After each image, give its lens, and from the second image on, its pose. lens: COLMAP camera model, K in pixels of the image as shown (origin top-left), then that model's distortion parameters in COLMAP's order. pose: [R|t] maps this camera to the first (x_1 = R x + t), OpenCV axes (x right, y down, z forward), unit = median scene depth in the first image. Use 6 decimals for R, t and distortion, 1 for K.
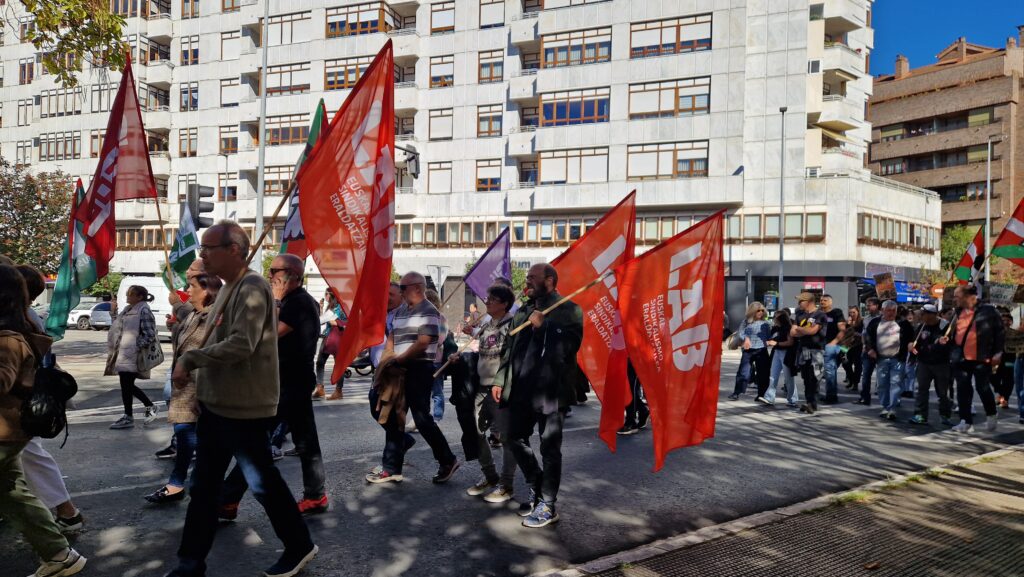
lens RADIAL K [[660.2, 0, 512.0], [0, 660.2, 288.5], [0, 0, 1]] dist [0.135989, -0.104703]
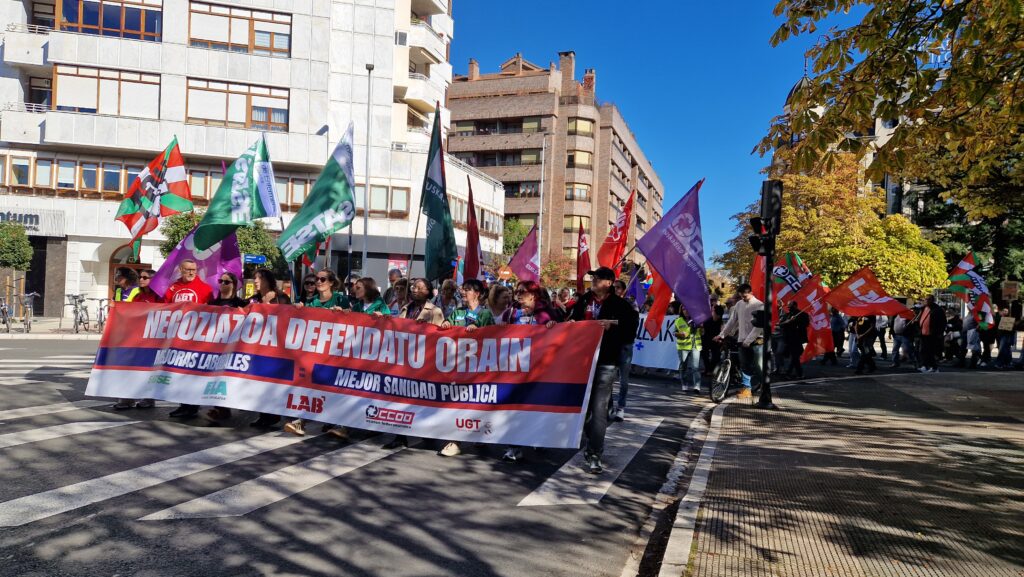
lens RADIAL K [[660.2, 0, 512.0], [0, 660.2, 288.5], [0, 0, 1]] dist [0.135989, -0.104703]
pose [[0.829356, 0.022835, 0.558253, 0.045818], [-0.041202, 0.998944, 0.020349, 0.003645], [-0.557199, -0.039878, 0.829421, 0.099596]]
